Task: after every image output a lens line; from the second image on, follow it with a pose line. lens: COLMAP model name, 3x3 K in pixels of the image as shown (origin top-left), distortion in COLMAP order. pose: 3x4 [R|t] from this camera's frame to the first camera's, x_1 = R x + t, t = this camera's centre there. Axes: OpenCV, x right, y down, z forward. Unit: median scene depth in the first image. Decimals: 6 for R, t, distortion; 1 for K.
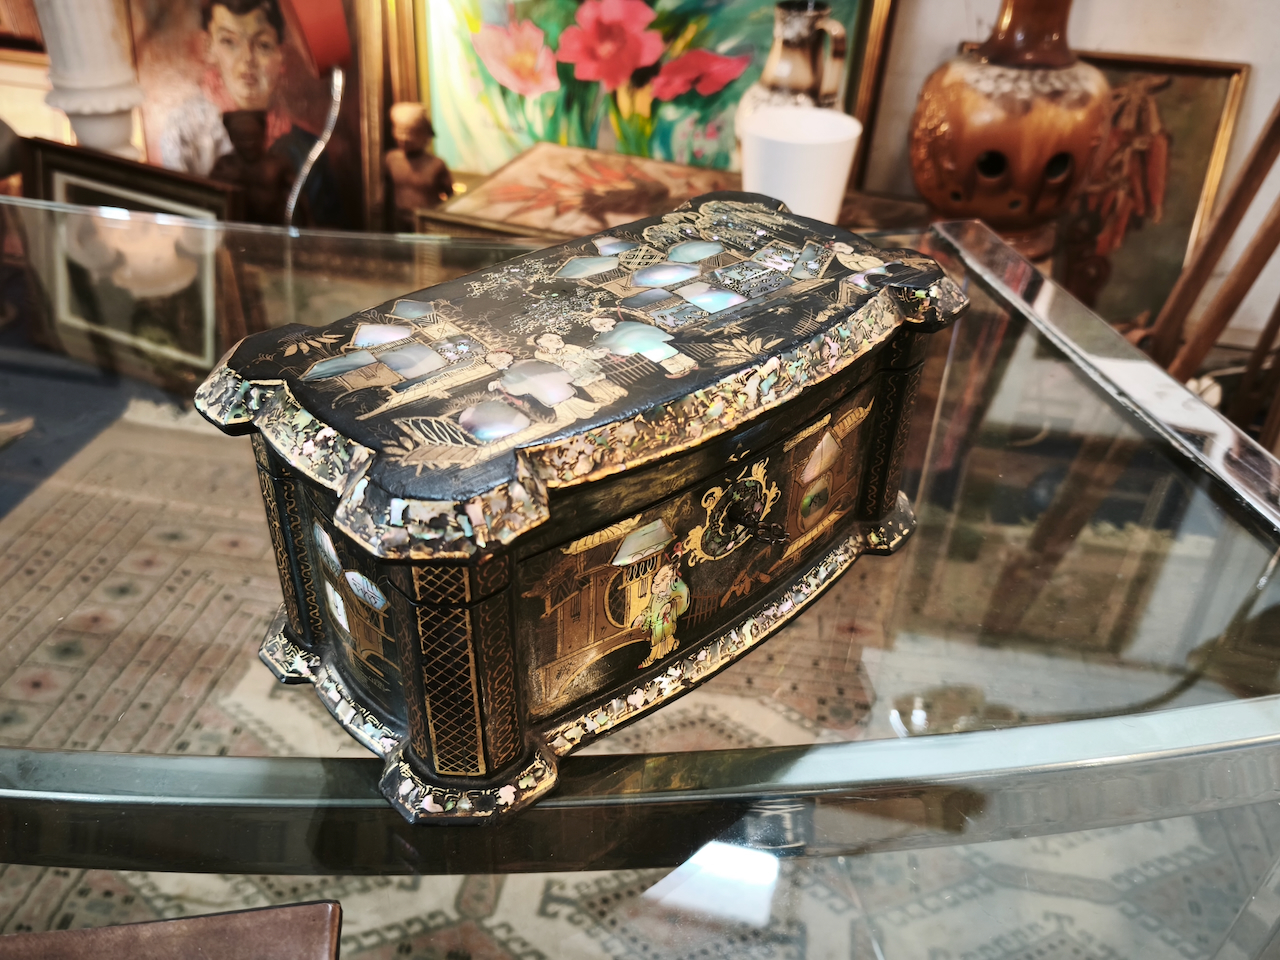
lens RADIAL K [[1041.6, 0, 640.0], [0, 1041.6, 480.0], [0, 0, 1]] dist [0.006031, 0.005526]
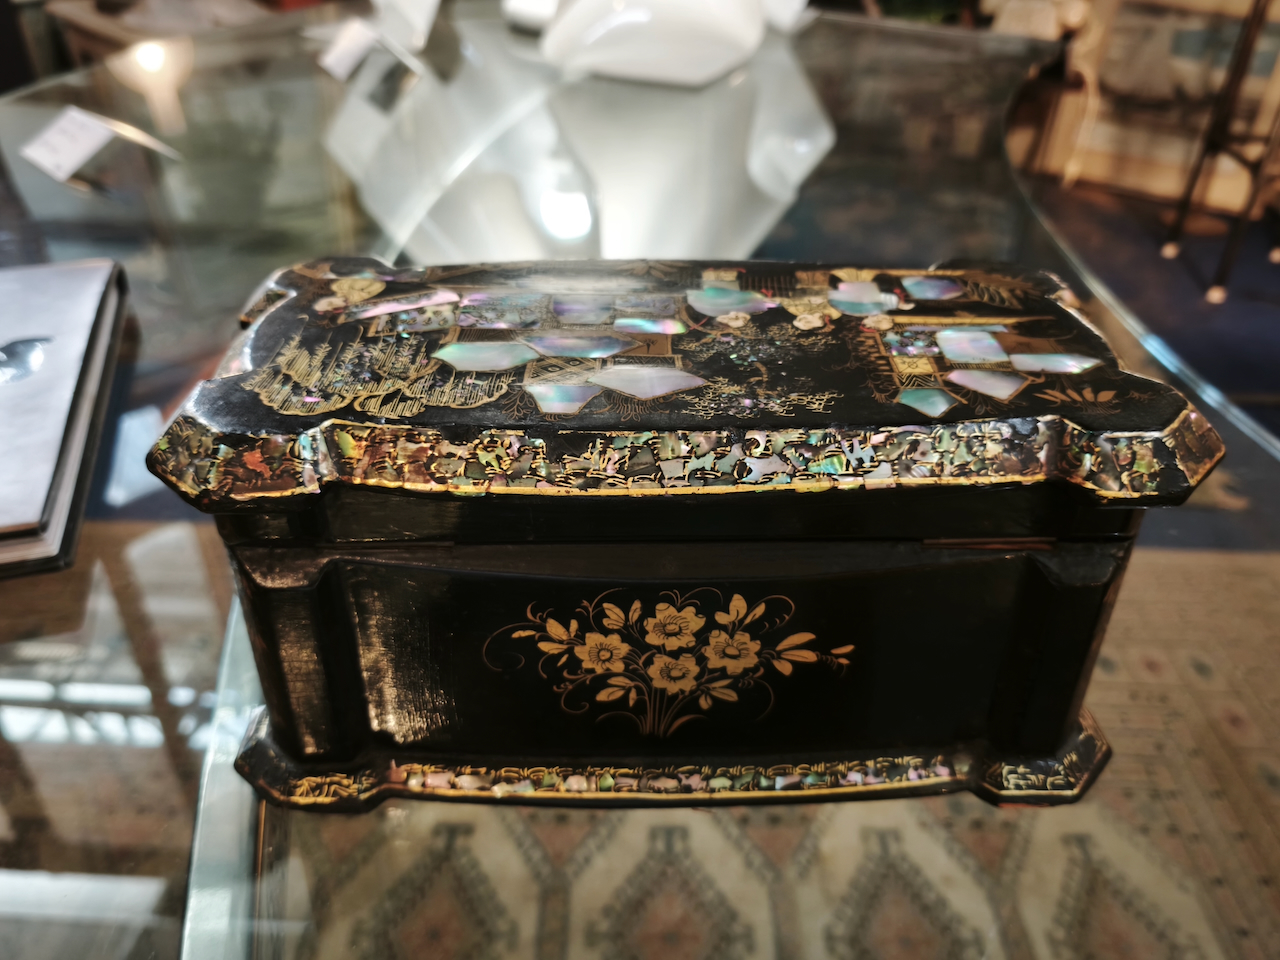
lens RADIAL K [[1041.6, 0, 640.0], [0, 1041.6, 480.0], [0, 0, 1]] dist [0.006031, 0.005526]
pose [[-0.746992, -0.396850, 0.533398, -0.485380], [0.348597, 0.449372, 0.822524, -0.819595], [-0.566113, 0.800359, -0.197336, 1.317385]]
